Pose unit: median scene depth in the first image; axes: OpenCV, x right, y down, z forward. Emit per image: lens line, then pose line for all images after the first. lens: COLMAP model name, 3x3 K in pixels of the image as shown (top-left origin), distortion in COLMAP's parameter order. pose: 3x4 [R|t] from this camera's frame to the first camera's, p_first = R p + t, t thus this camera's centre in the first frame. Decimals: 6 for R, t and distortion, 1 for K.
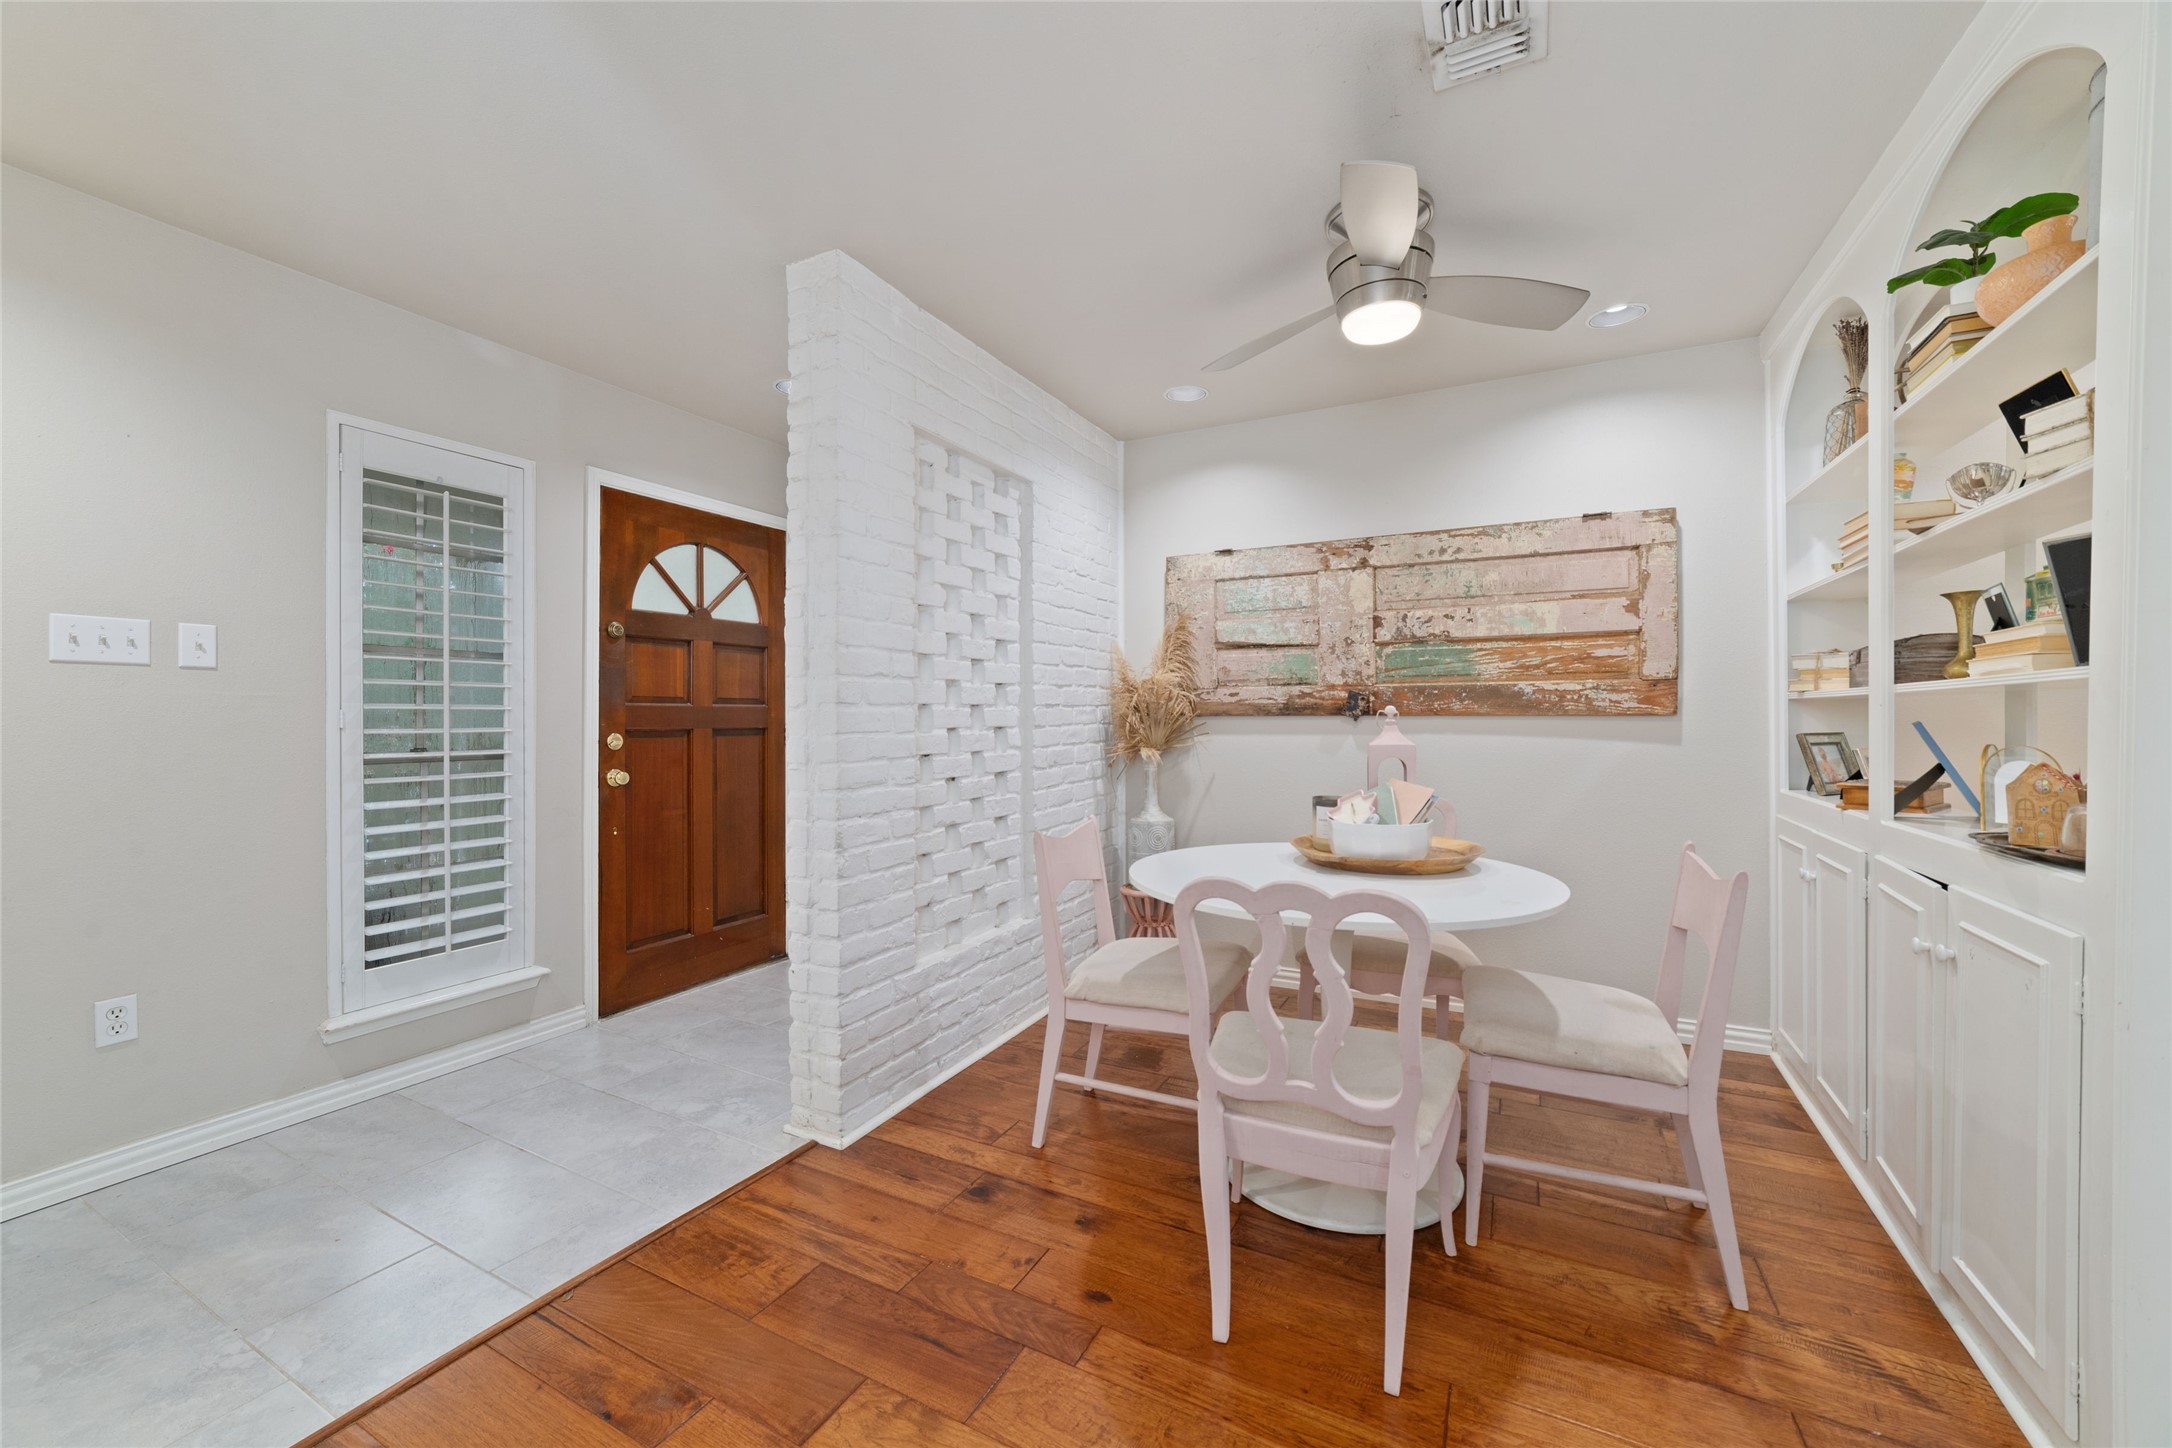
lens RADIAL K [[824.5, 0, 1087.5], [0, 824.5, 709.1], [0, 0, 1]] dist [-0.009294, 0.001374]
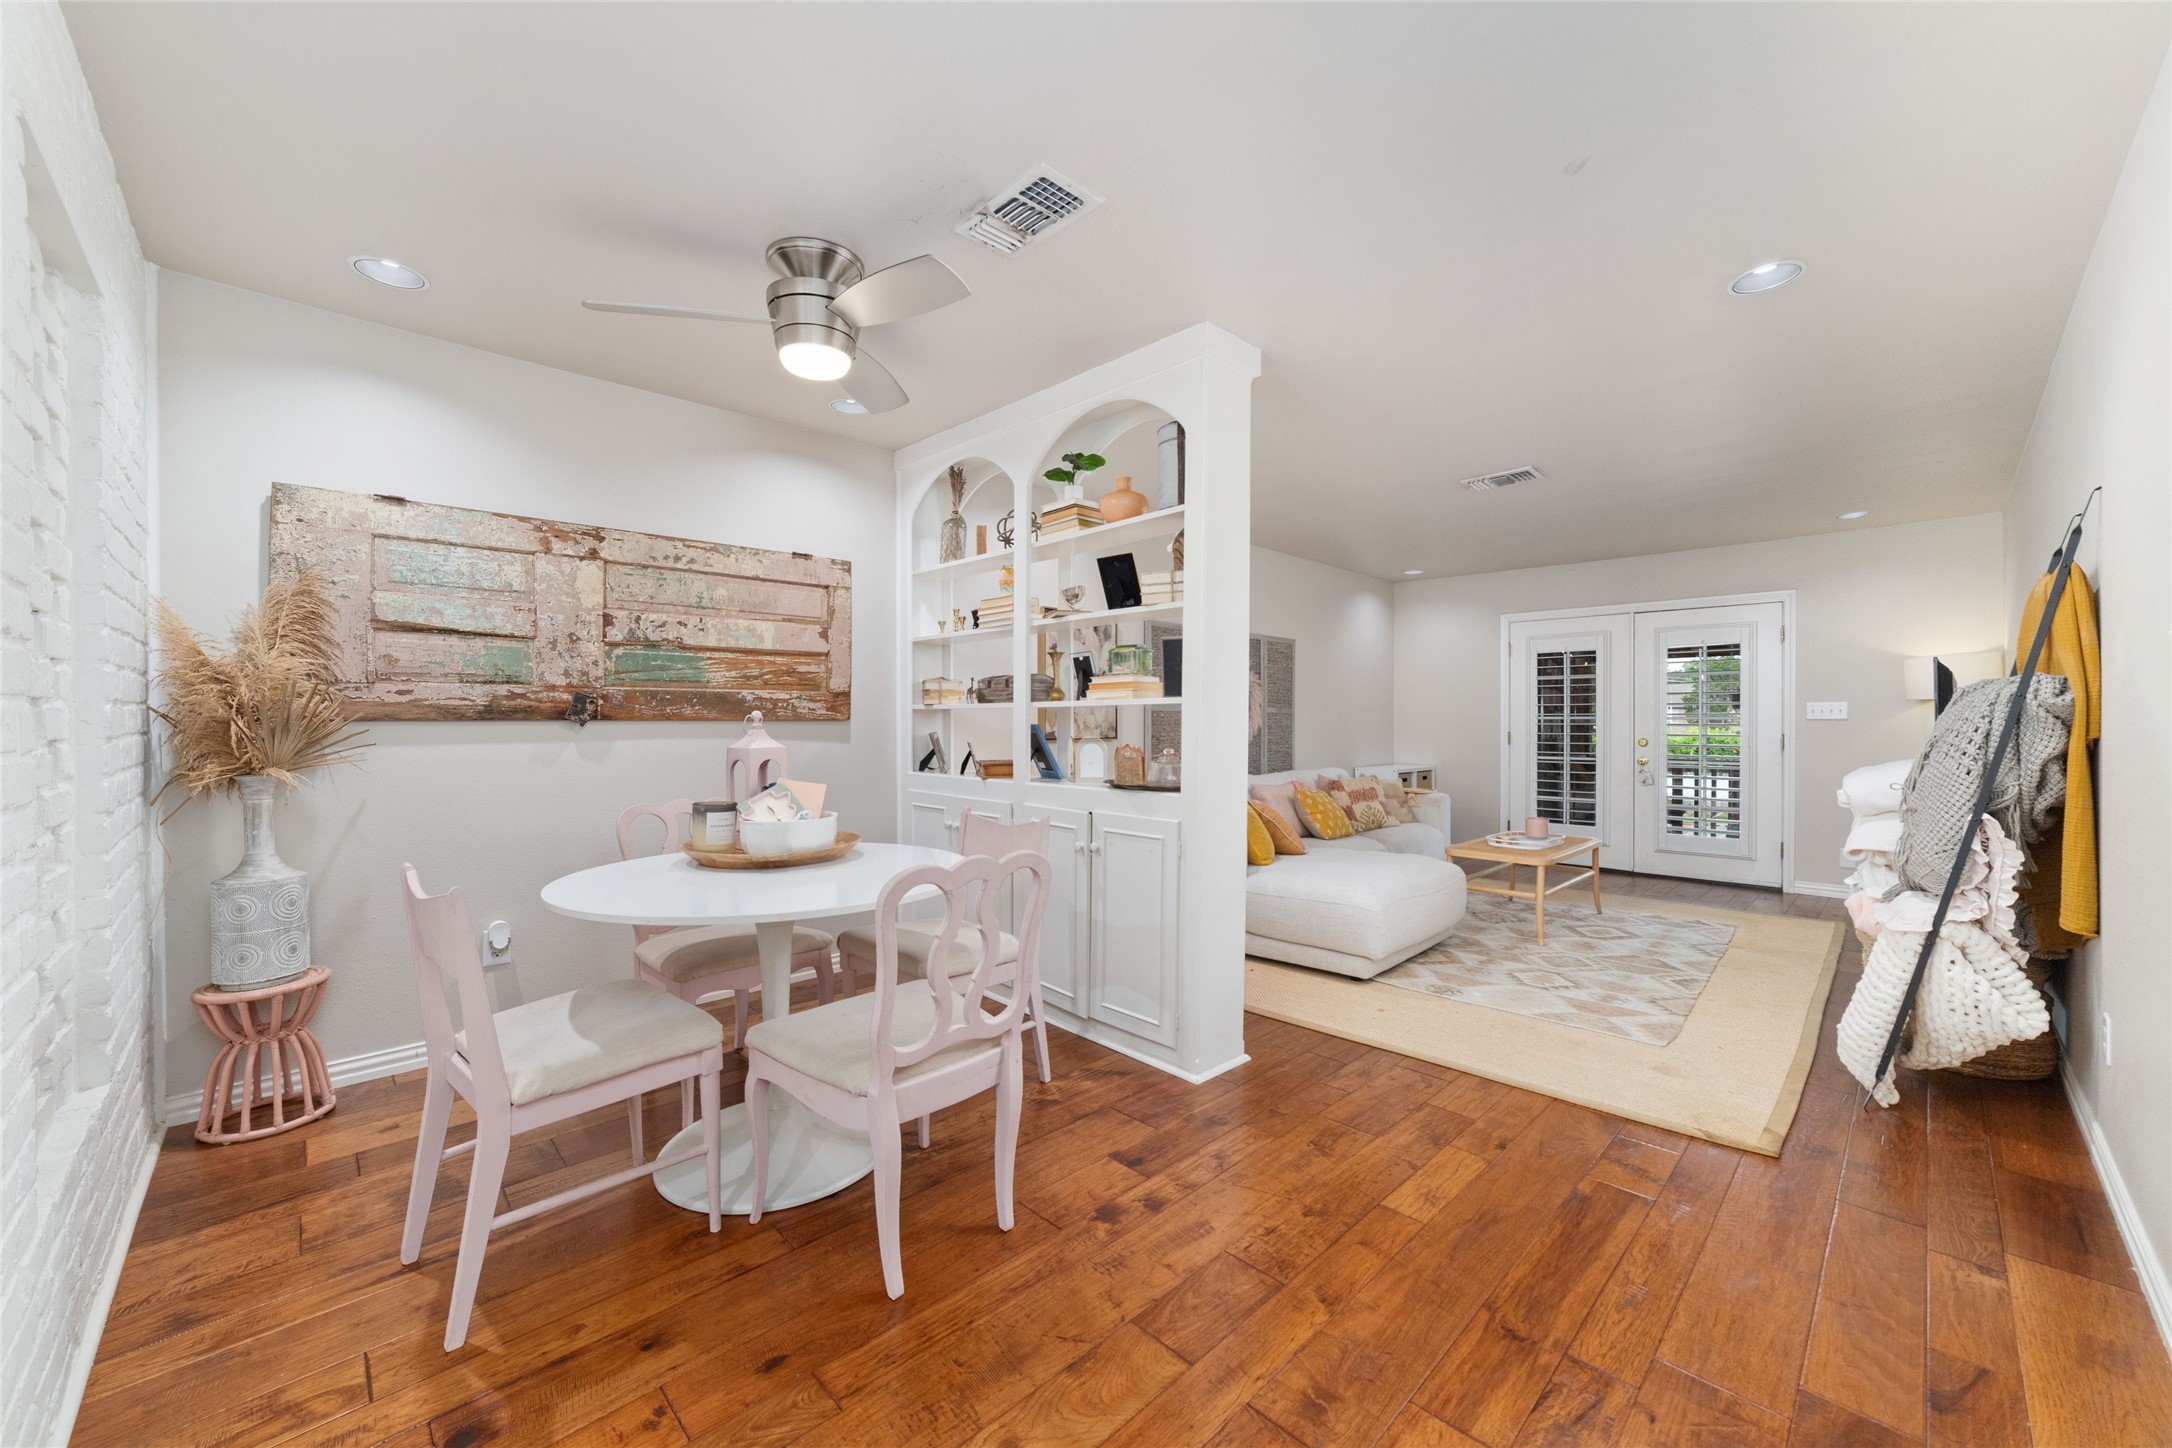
lens RADIAL K [[824.5, 0, 1073.8], [0, 824.5, 723.4], [0, 0, 1]] dist [-0.009294, 0.001374]
pose [[0.333445, -0.003410, 0.942763, -0.360697], [-0.007758, 0.999950, 0.006360, 0.001334], [-0.942738, -0.009435, 0.333402, 0.196371]]
